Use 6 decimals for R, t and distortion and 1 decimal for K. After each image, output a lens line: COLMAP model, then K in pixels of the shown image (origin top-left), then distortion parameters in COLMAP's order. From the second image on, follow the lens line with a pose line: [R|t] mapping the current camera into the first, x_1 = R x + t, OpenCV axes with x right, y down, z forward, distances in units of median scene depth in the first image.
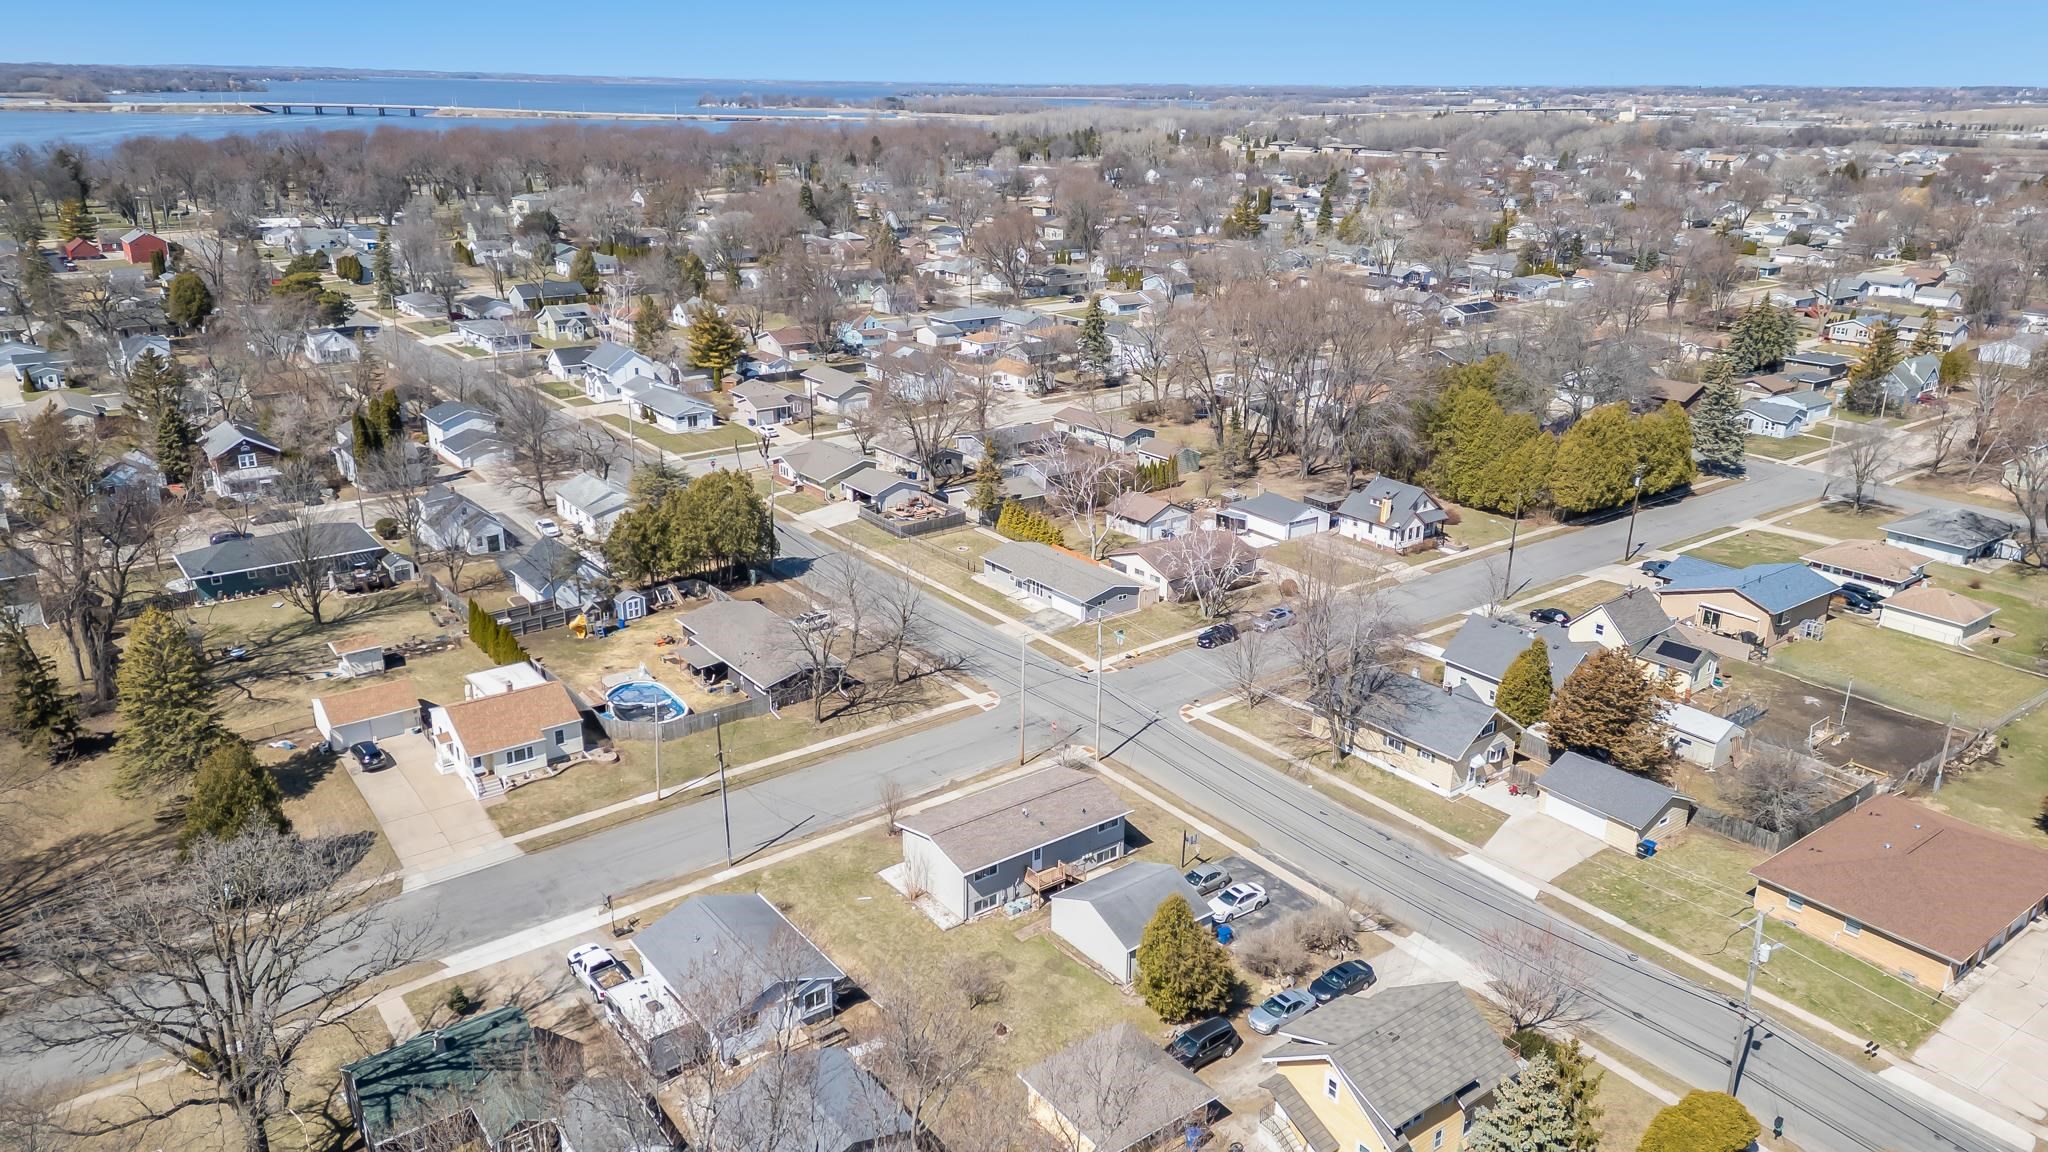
lens RADIAL K [[1407.8, 0, 1024.0], [0, 1407.8, 576.0], [0, 0, 1]] dist [0.111966, -0.110378]
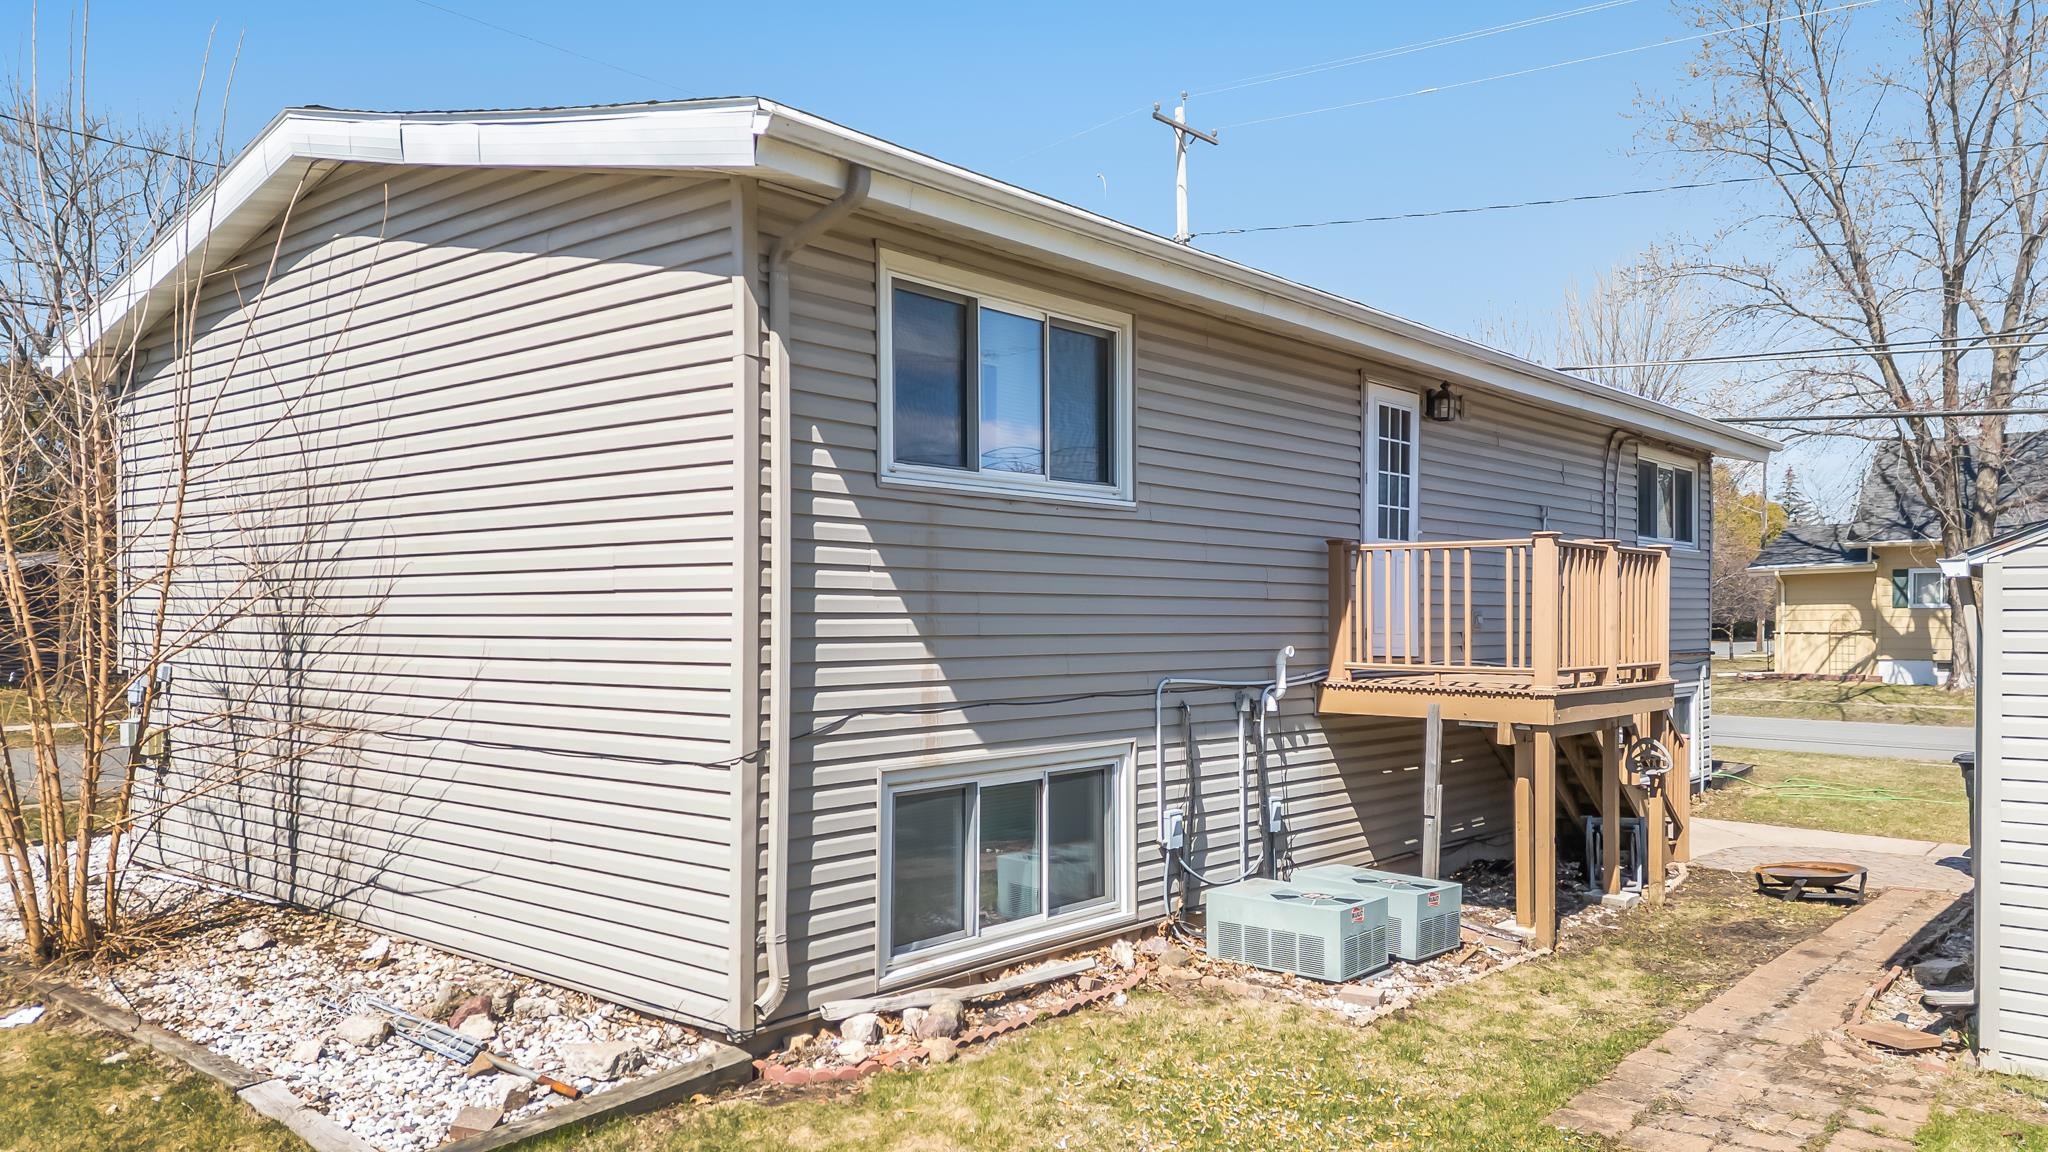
lens RADIAL K [[1407.8, 0, 1024.0], [0, 1407.8, 576.0], [0, 0, 1]] dist [0.111966, -0.110378]
pose [[0.978834, 0.003423, 0.204629, -0.042219], [0.068538, 0.936644, -0.343512, 0.239706], [-0.192840, 0.350266, 0.916584, 0.902997]]
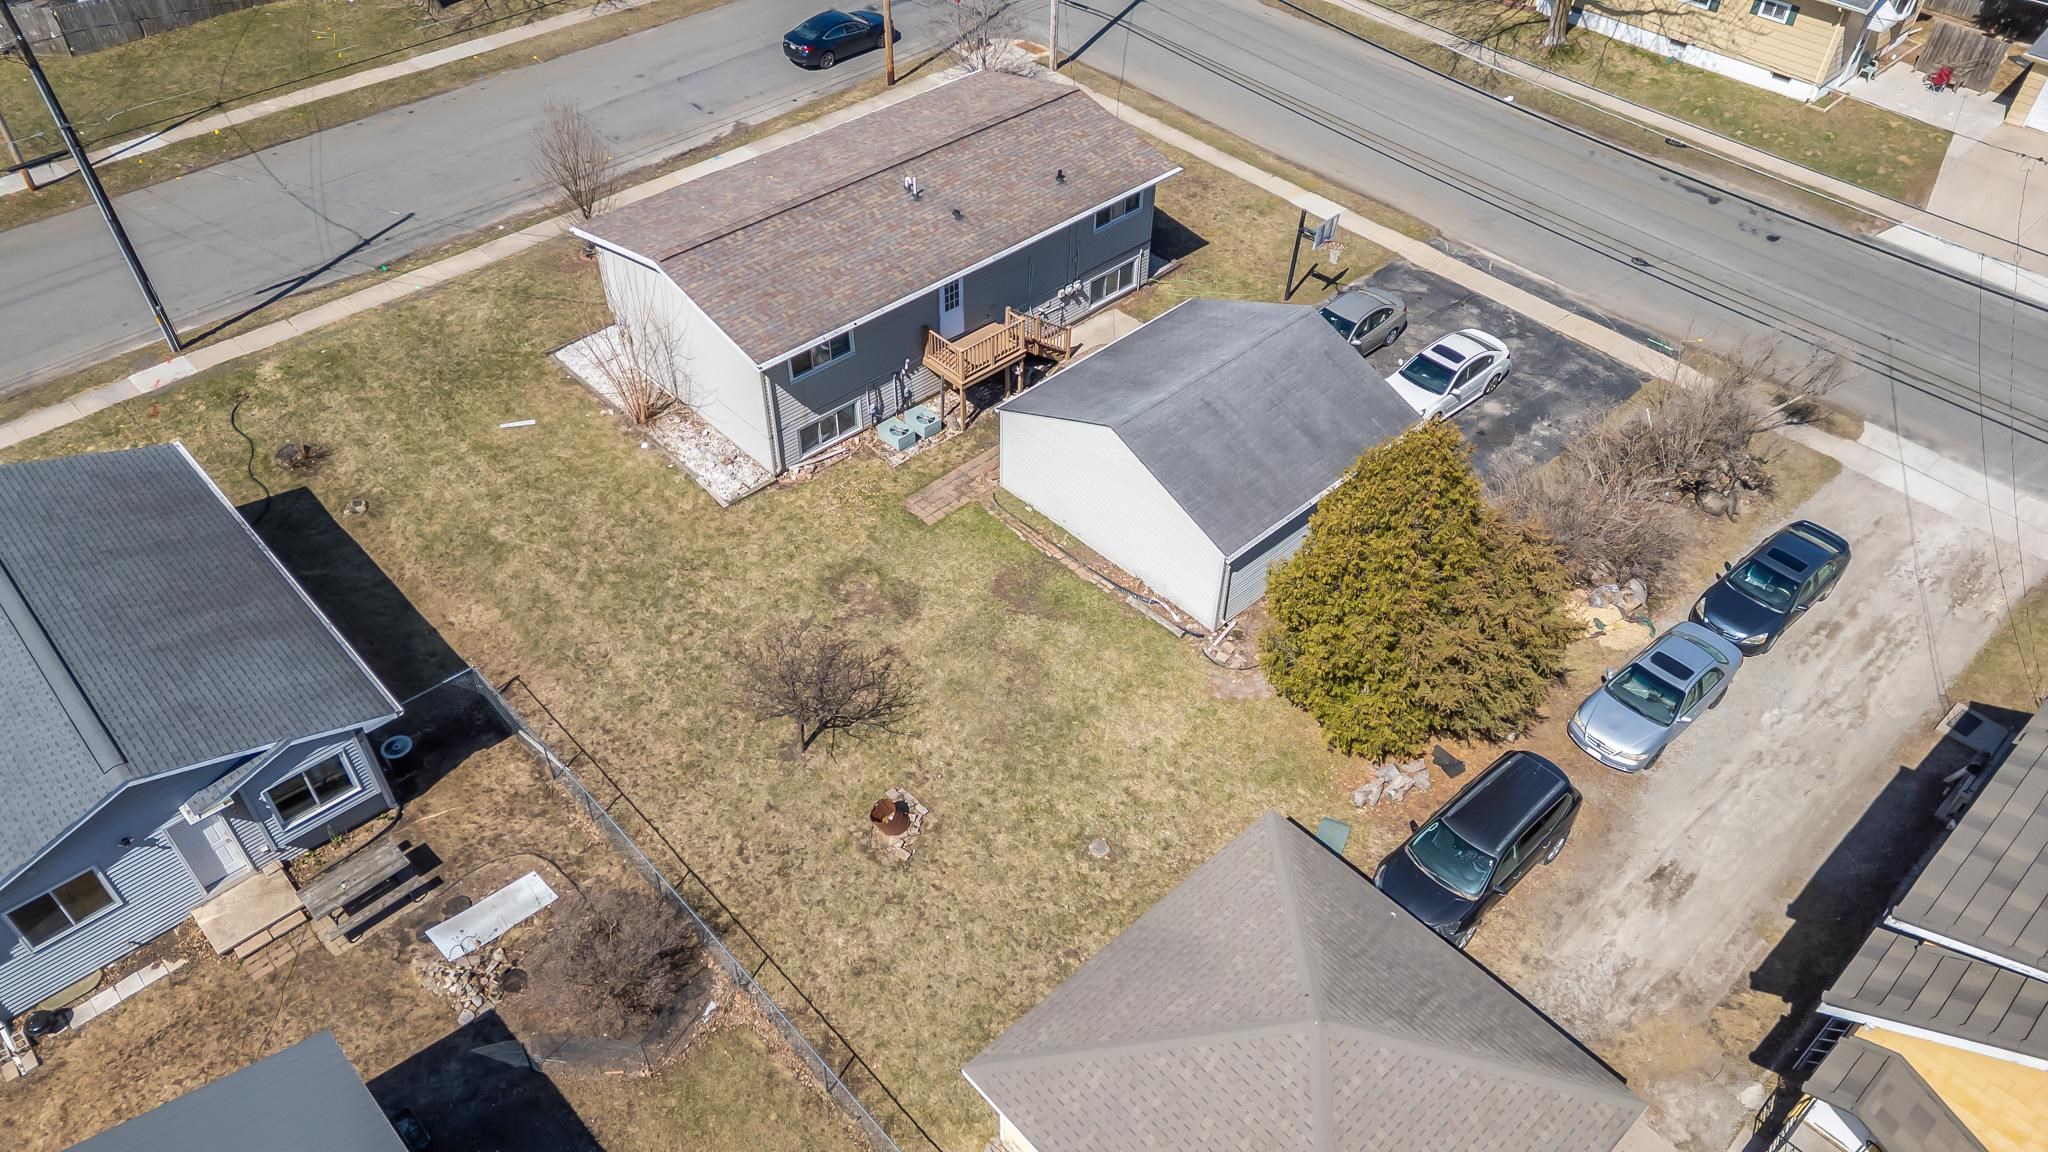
lens RADIAL K [[1407.8, 0, 1024.0], [0, 1407.8, 576.0], [0, 0, 1]] dist [0.111966, -0.110378]
pose [[0.994672, -0.068437, 0.077098, -0.006113], [0.030375, 0.909224, 0.415197, 0.105846], [-0.098514, -0.410643, 0.906459, 0.612070]]
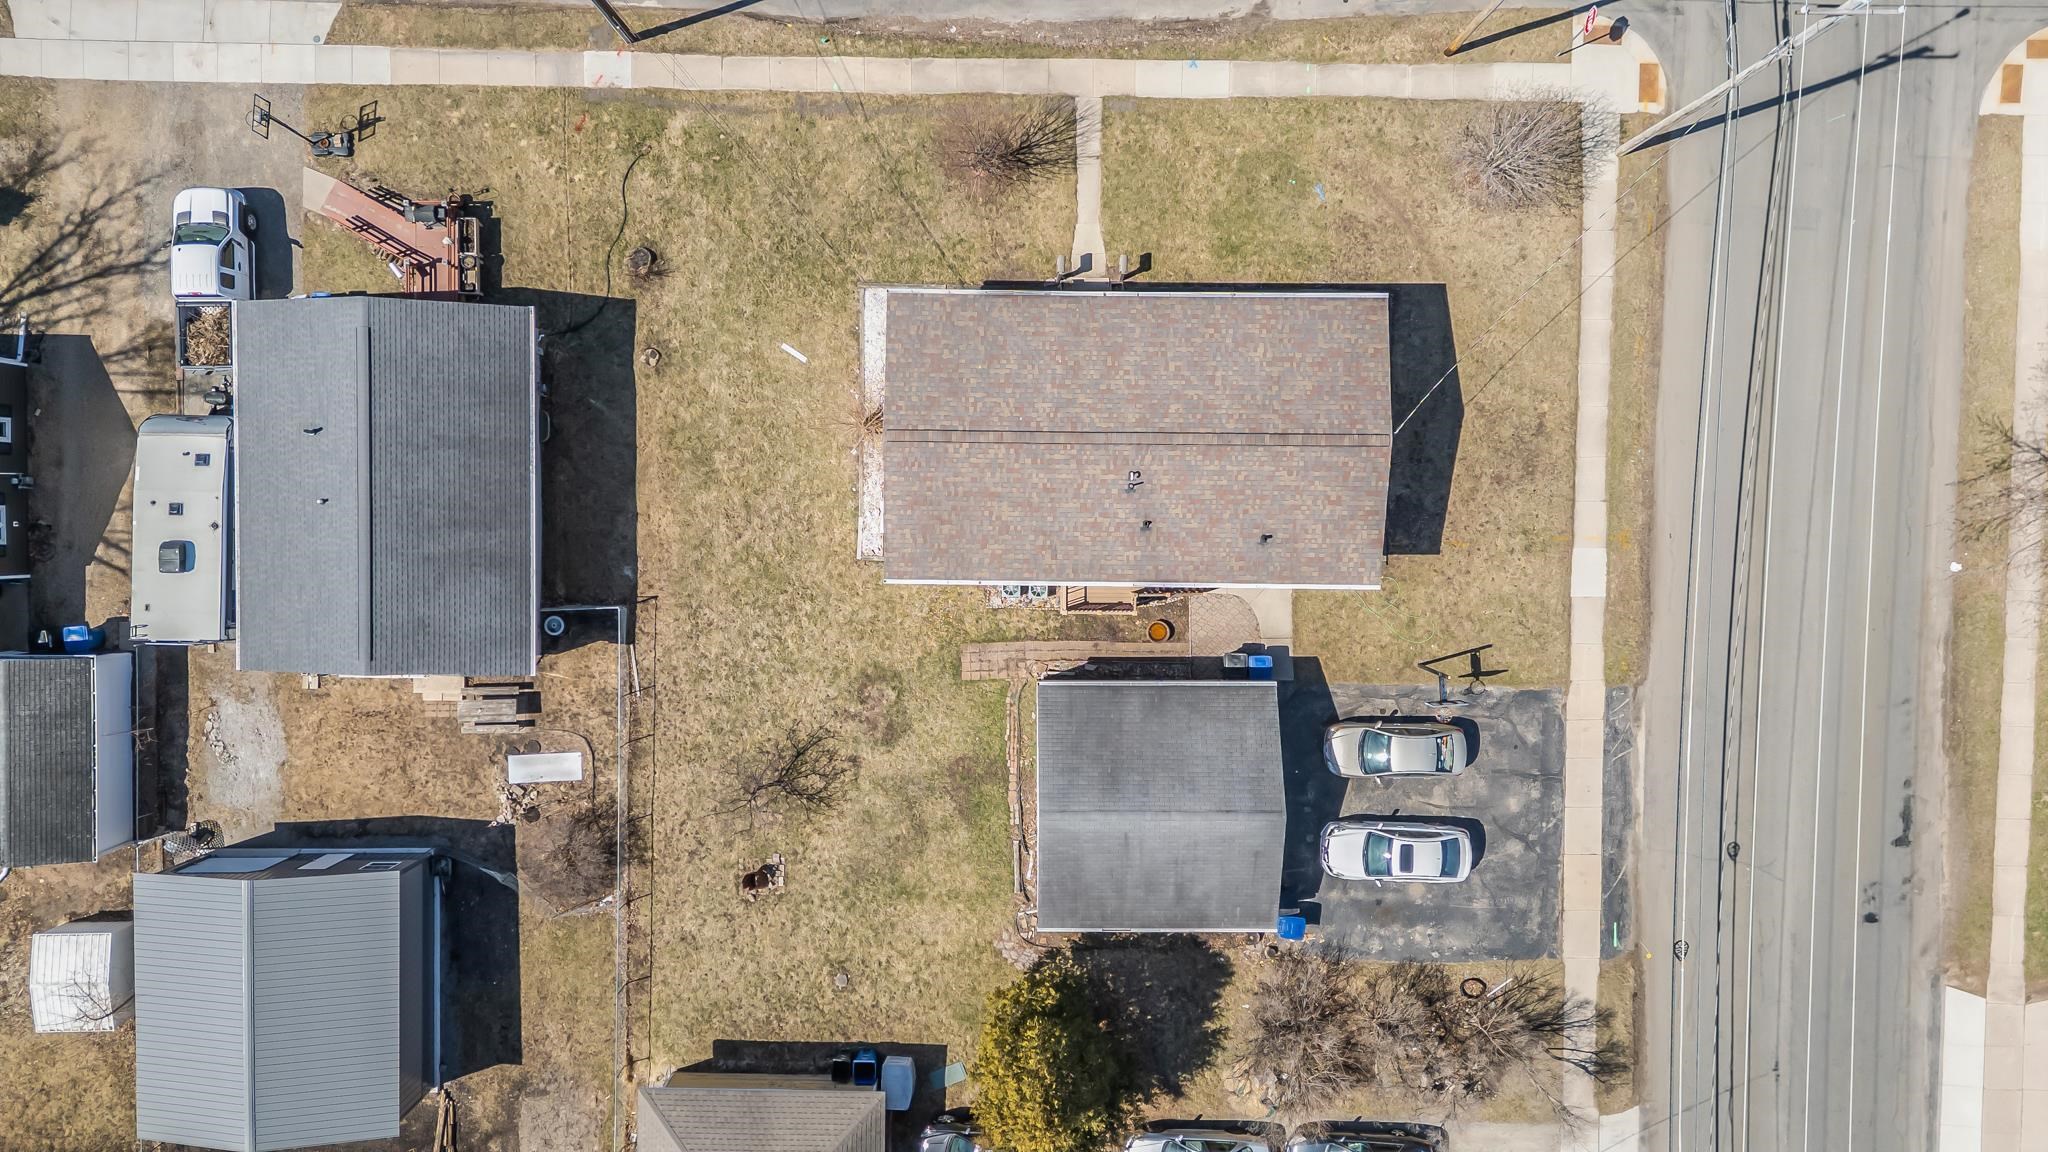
lens RADIAL K [[1407.8, 0, 1024.0], [0, 1407.8, 576.0], [0, 0, 1]] dist [0.111966, -0.110378]
pose [[0.790306, 0.612383, 0.020073, -0.015932], [-0.206195, 0.234968, 0.949881, -0.218437], [0.576975, -0.754836, 0.311967, 0.844070]]
